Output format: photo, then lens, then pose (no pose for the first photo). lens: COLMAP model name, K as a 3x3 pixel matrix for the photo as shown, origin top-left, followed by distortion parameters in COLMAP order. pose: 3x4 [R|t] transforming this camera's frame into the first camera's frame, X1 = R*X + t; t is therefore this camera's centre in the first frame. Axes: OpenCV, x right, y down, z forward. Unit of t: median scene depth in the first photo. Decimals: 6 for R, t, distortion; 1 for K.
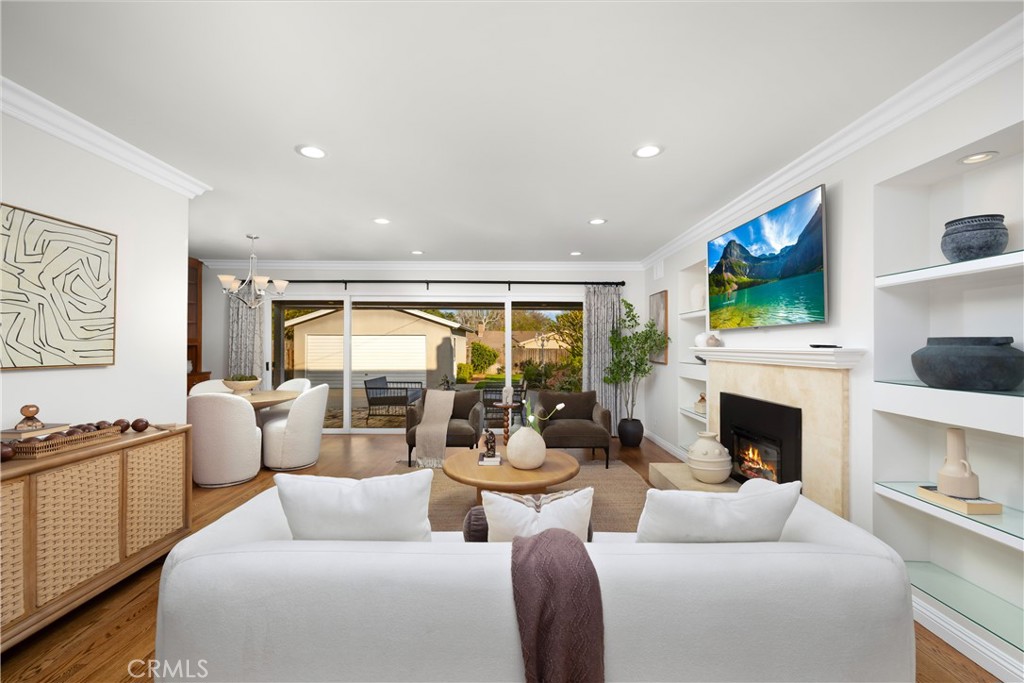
lens RADIAL K [[422.1, 0, 513.7], [0, 422.1, 348.3], [0, 0, 1]] dist [-0.023900, -0.000001]
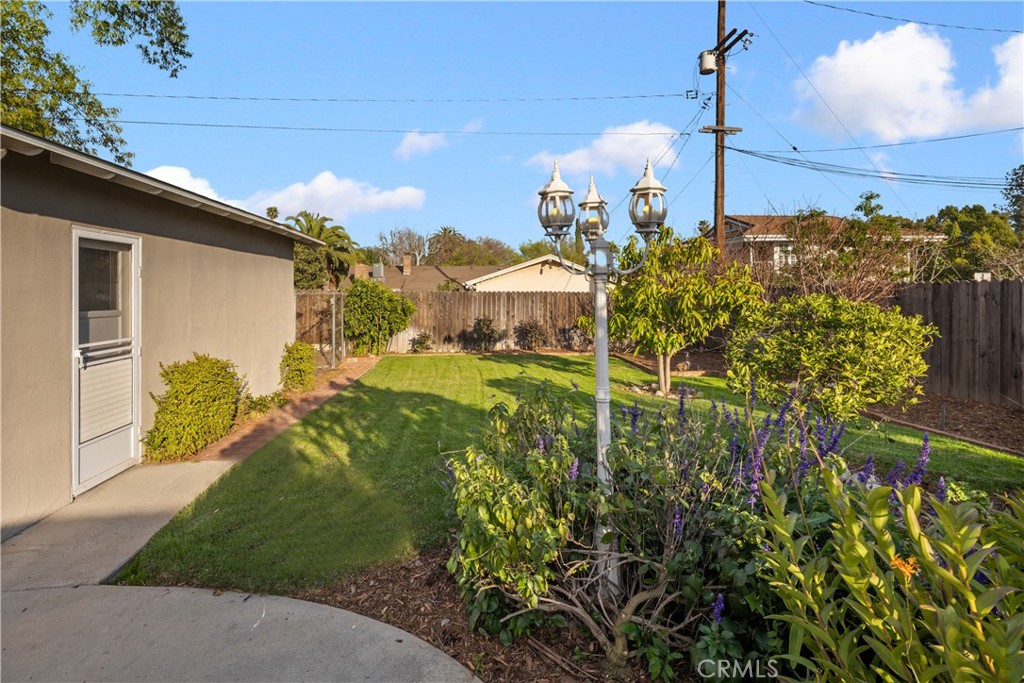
lens RADIAL K [[493.1, 0, 512.2], [0, 493.1, 288.4], [0, 0, 1]] dist [0.000467, 0.000170]
pose [[0.995500, -0.008712, 0.094362, 0.157518], [0.009500, 0.999924, -0.007913, 0.002247], [-0.094285, 0.008774, 0.995507, 4.475889]]
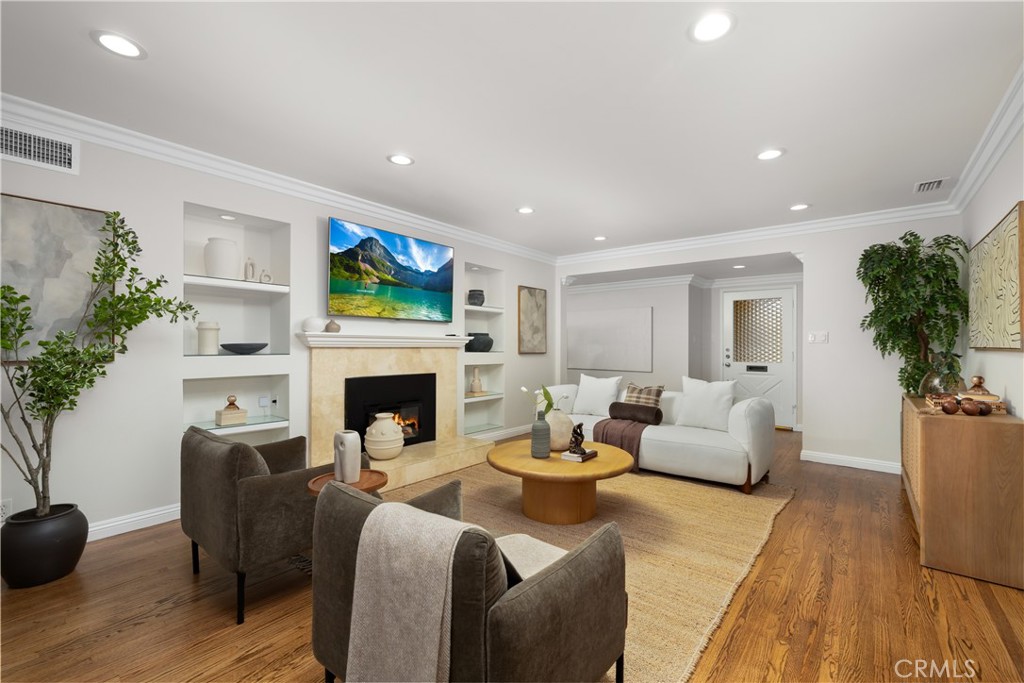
lens RADIAL K [[438.8, 0, 512.0], [0, 438.8, 341.5], [0, 0, 1]] dist [-0.000586, 0.000047]
pose [[-0.770267, -0.001169, 0.637721, -0.550660], [-0.003680, 0.999990, -0.002611, 0.021886], [-0.637711, -0.004358, -0.770263, 1.812152]]
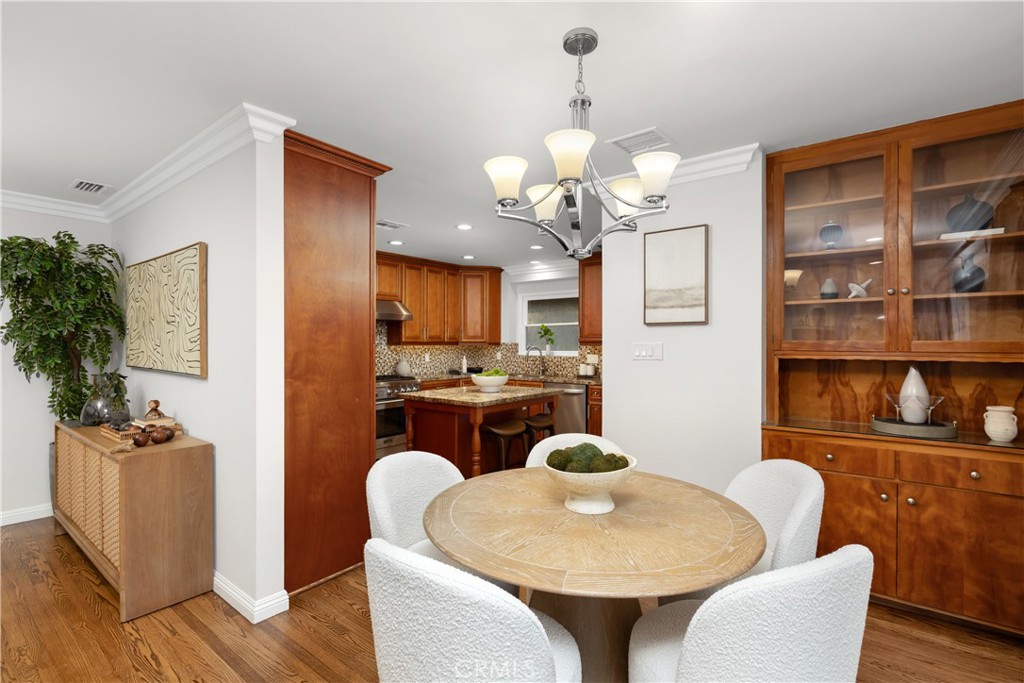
lens RADIAL K [[470.8, 0, 512.0], [0, 470.8, 341.5], [0, 0, 1]] dist [-0.004053, -0.000057]
pose [[-0.620168, -0.001515, -0.784467, -0.417970], [-0.008895, 0.999947, 0.005101, -0.041822], [0.784418, 0.010141, -0.620149, 1.699723]]
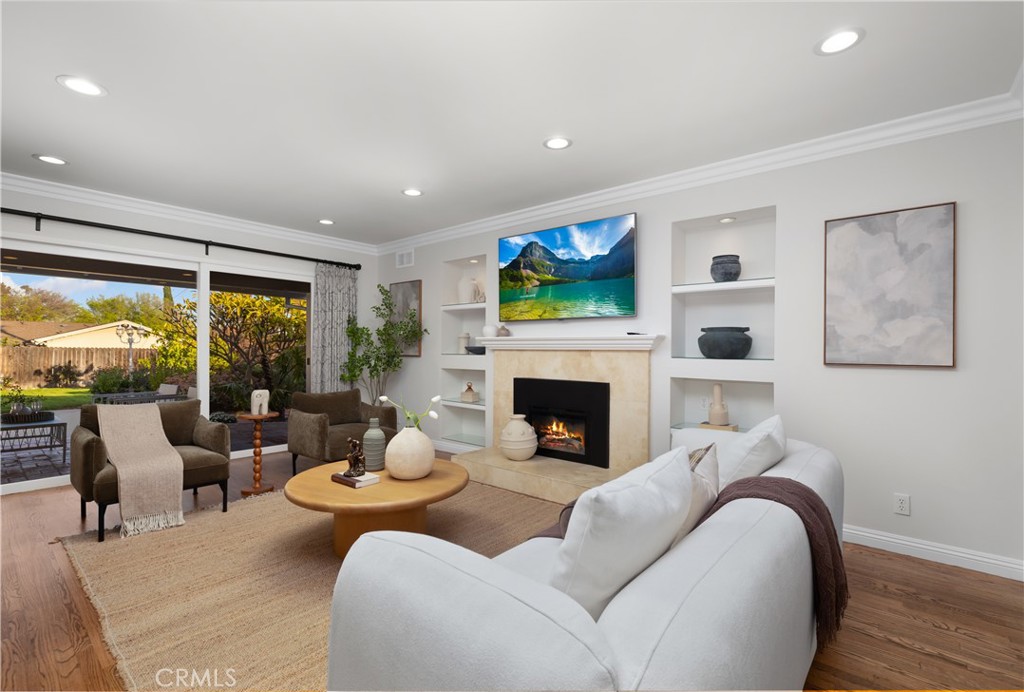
lens RADIAL K [[463.7, 0, 512.0], [0, 463.7, 346.0], [0, 0, 1]] dist [0.002169, 0.000456]
pose [[0.653154, 0.006146, 0.757200, -0.502342], [0.000970, 0.999959, -0.008952, 0.037728], [-0.757225, 0.006581, 0.653121, 0.249295]]
